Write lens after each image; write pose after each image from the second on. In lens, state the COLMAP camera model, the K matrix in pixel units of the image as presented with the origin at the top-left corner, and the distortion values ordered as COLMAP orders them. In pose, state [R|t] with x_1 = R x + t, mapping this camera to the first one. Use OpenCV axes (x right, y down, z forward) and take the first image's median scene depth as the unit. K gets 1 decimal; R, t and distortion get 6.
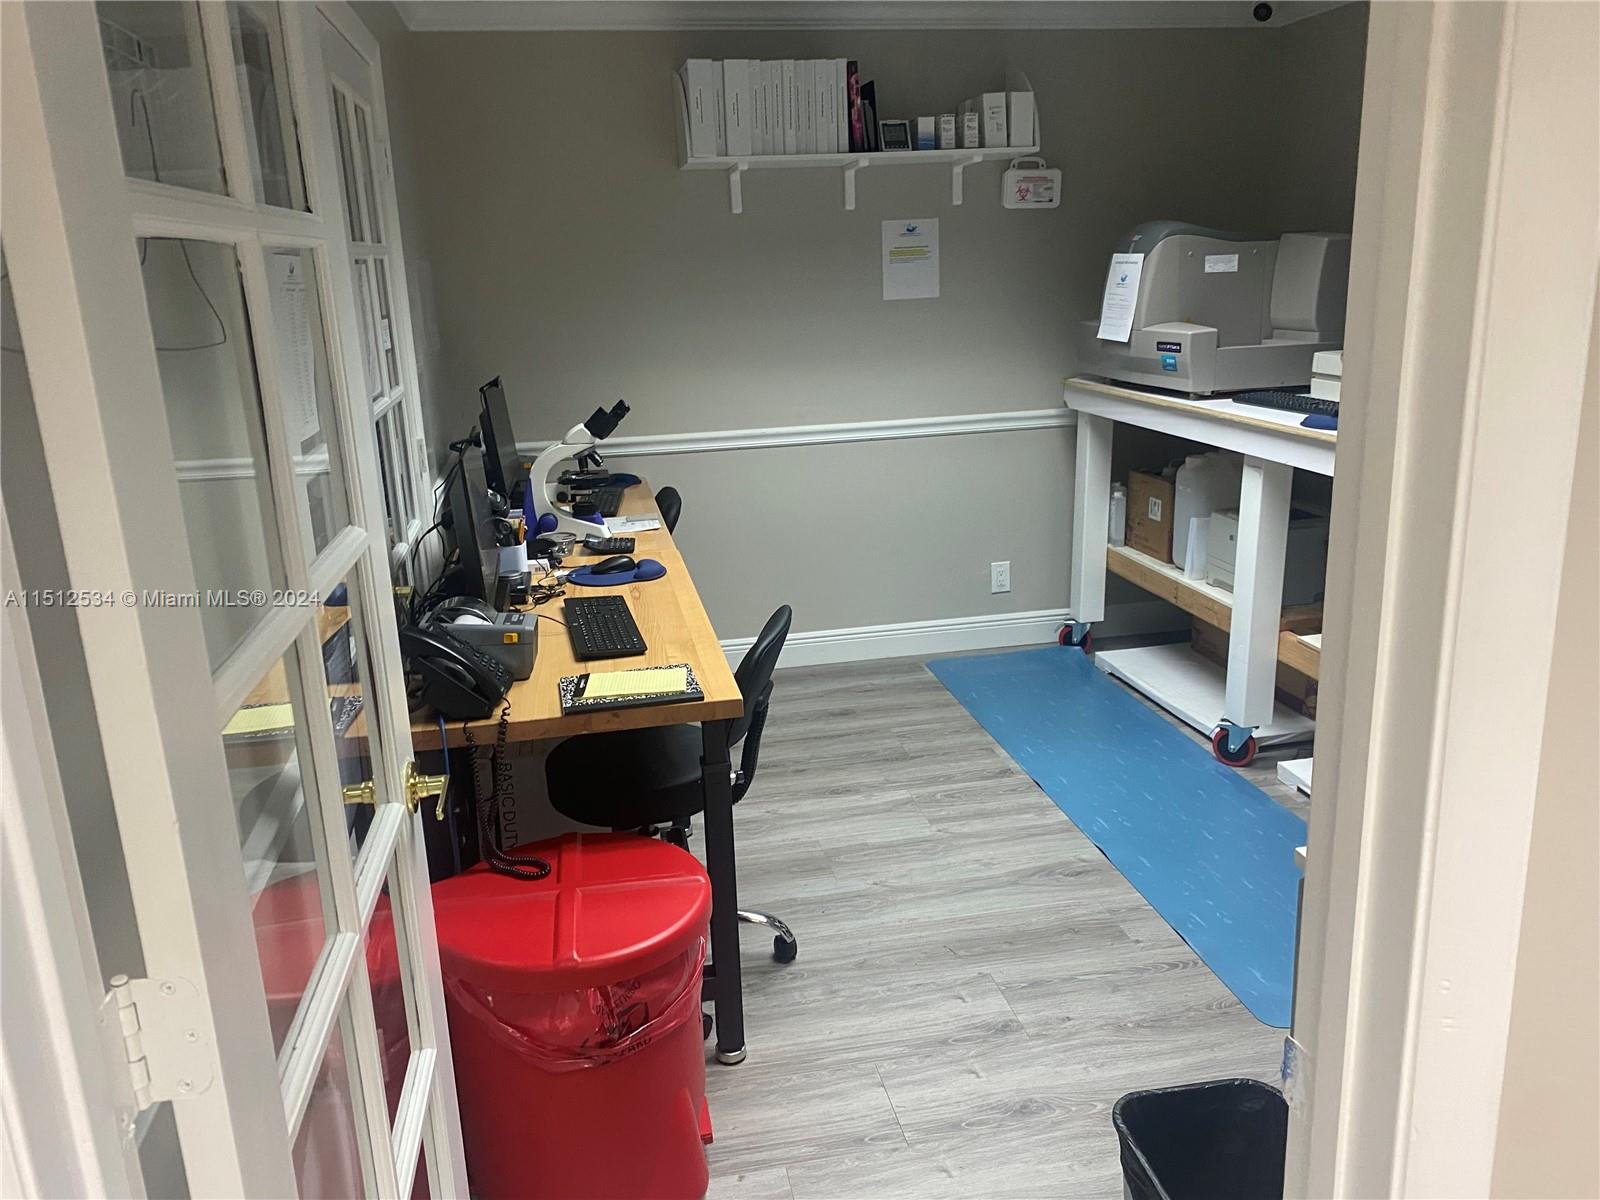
lens RADIAL K [[1203.0, 0, 810.7], [0, 1203.0, 595.5], [0, 0, 1]] dist [0.023116, -0.037050]
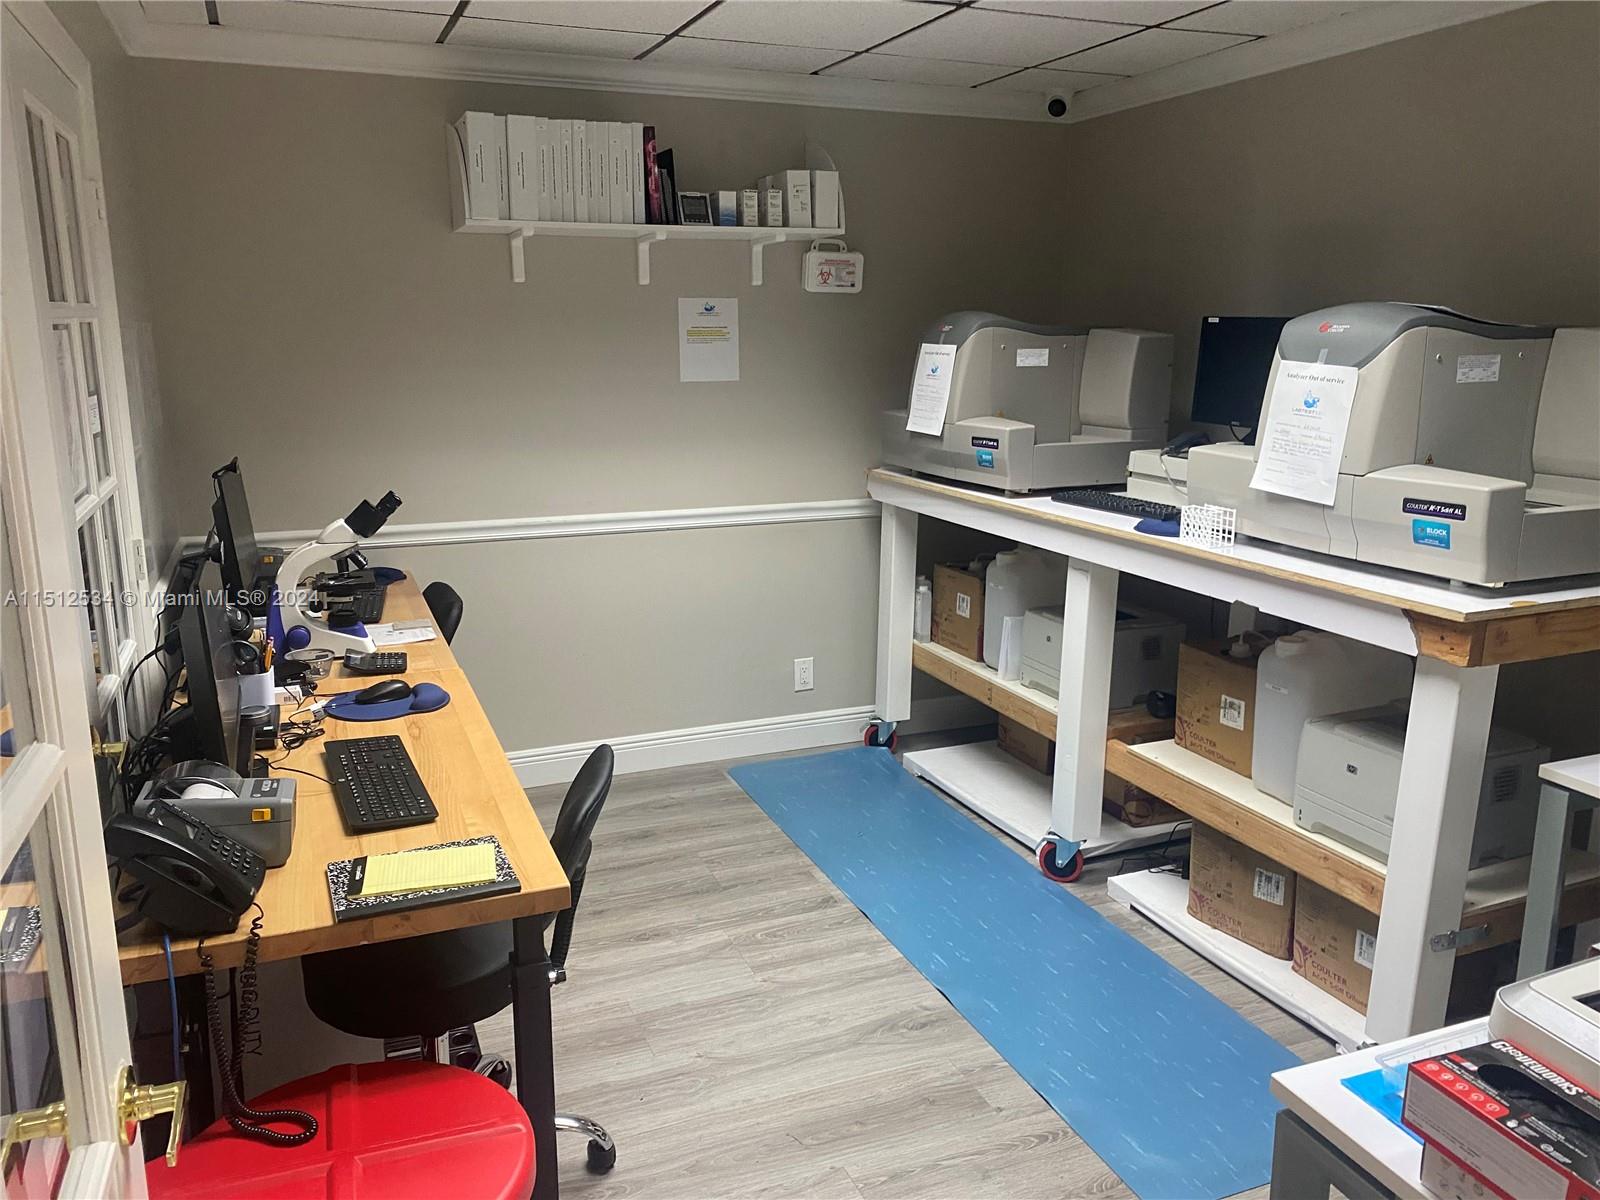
lens RADIAL K [[1203.0, 0, 792.7], [0, 1203.0, 596.1], [0, 0, 1]] dist [0.023116, -0.037050]
pose [[0.981979, -0.003850, 0.188951, -0.037989], [0.013730, 0.998604, -0.051008, -0.040143], [-0.188491, 0.052683, 0.980661, 0.104665]]
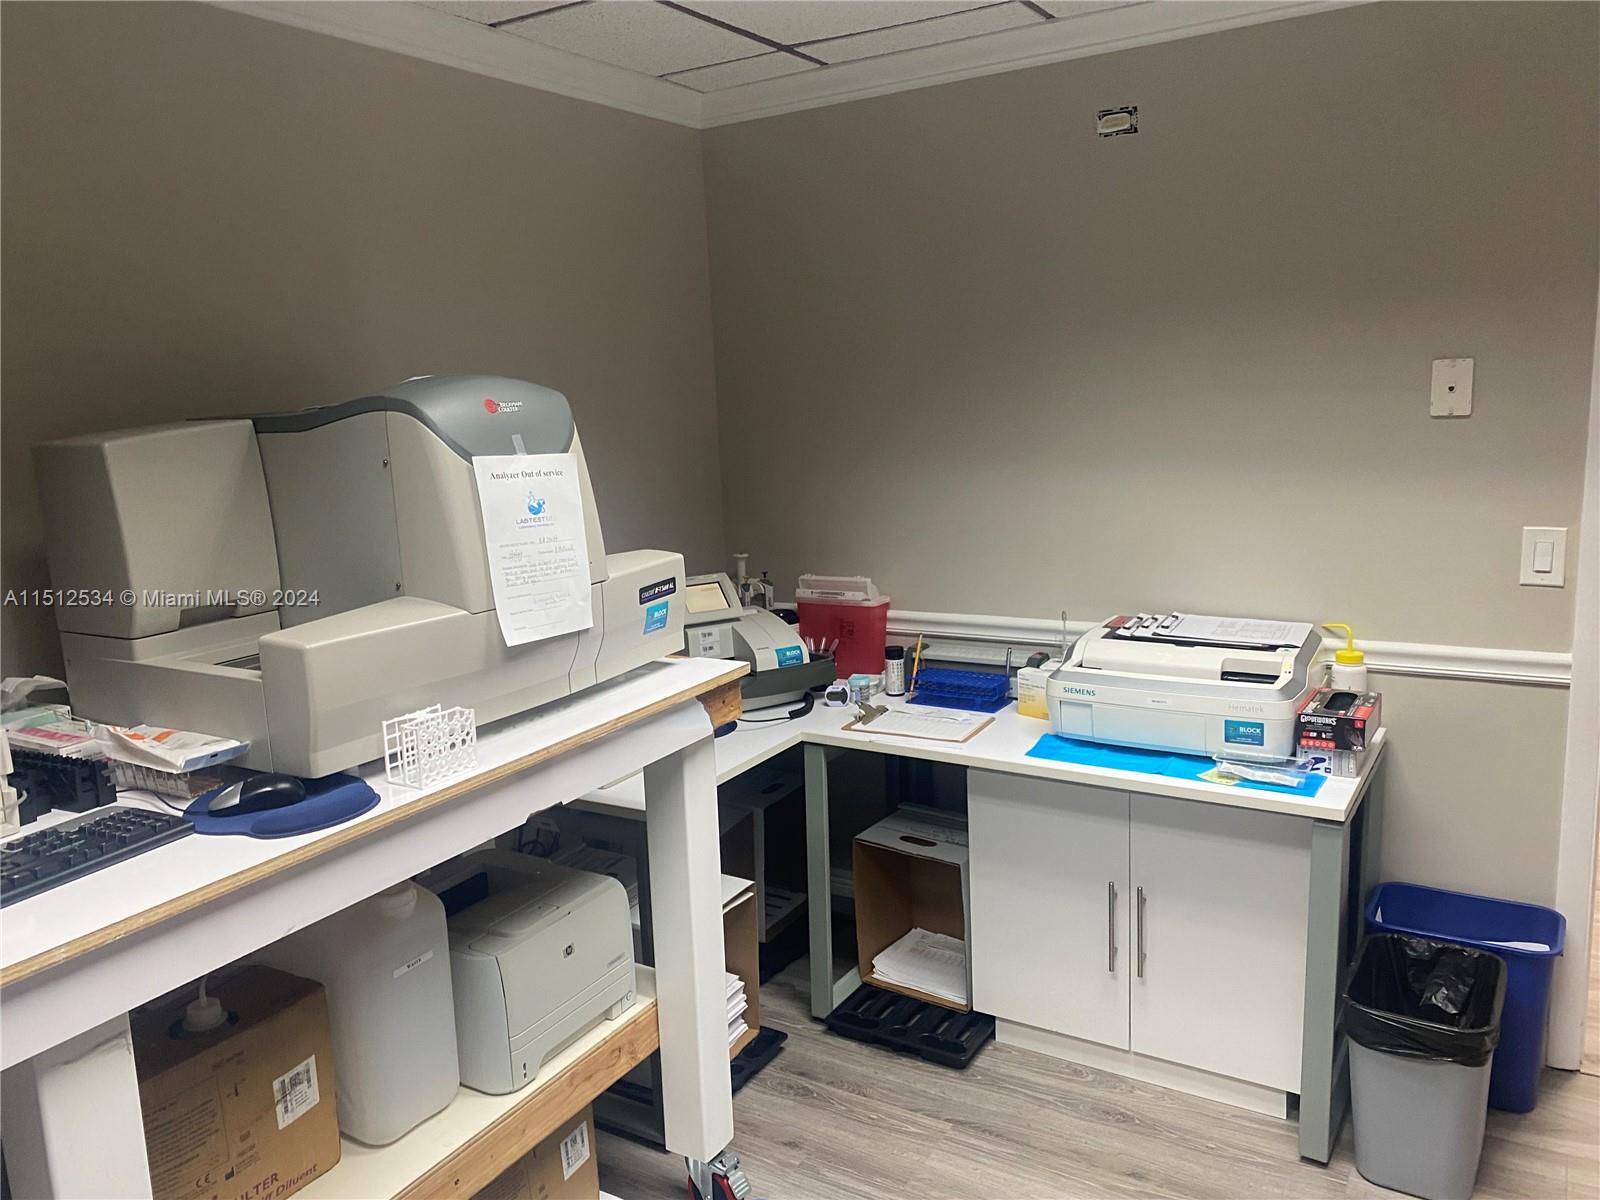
lens RADIAL K [[1203.0, 0, 799.1], [0, 1203.0, 589.5], [0, 0, 1]] dist [0.023116, -0.037050]
pose [[-0.723970, -0.048640, 0.688115, -0.039691], [0.255042, 0.907959, 0.332511, -0.320215], [-0.640954, 0.416226, -0.644929, 1.096998]]
